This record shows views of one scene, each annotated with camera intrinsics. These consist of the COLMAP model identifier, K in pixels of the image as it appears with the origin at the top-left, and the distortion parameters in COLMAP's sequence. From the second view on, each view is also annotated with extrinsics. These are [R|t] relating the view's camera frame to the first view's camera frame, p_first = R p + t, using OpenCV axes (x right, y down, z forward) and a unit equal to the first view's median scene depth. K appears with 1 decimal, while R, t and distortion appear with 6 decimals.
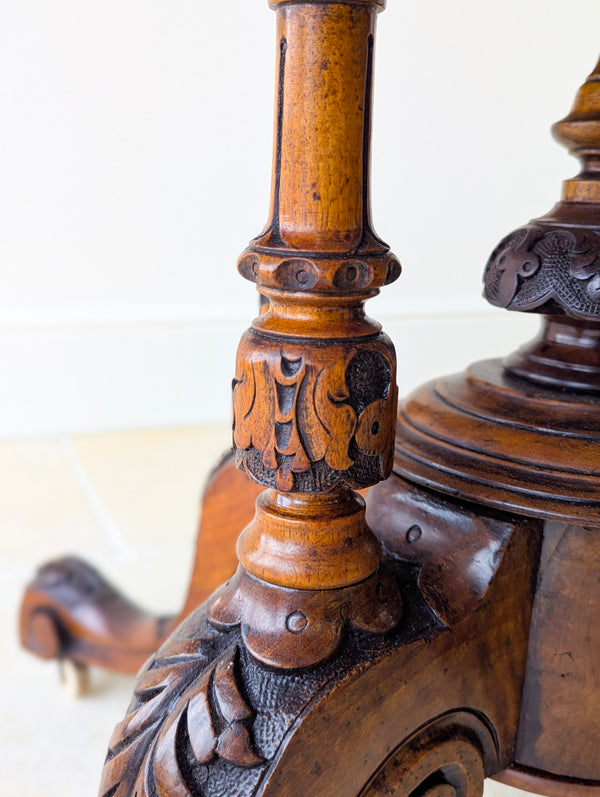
lens RADIAL K [[873.5, 0, 301.8], [0, 873.5, 400.5], [0, 0, 1]] dist [0.035292, 0.000000]
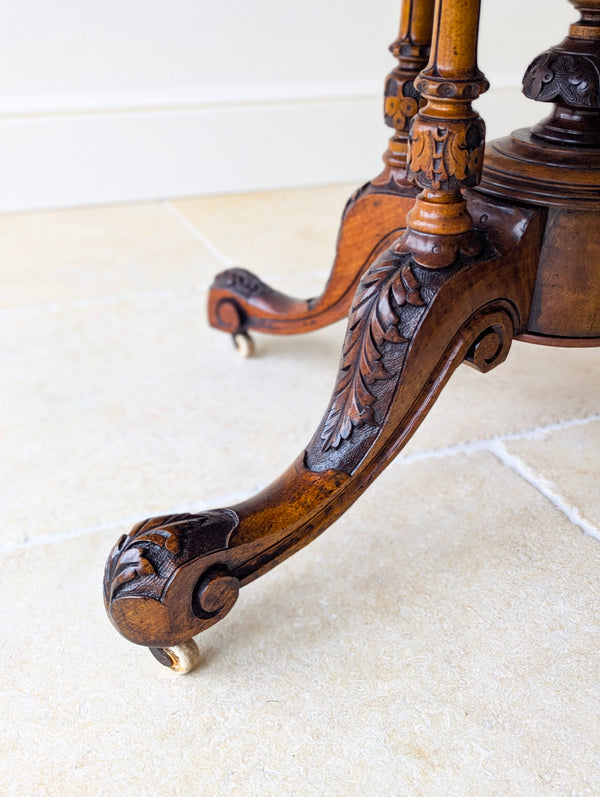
lens RADIAL K [[873.5, 0, 304.5], [0, 873.5, 393.2], [0, 0, 1]] dist [0.035292, 0.000000]
pose [[0.999907, -0.012735, -0.004824, -0.304704], [0.013517, 0.971215, 0.237820, 0.060646], [0.001656, -0.237863, 0.971297, -1.153270]]
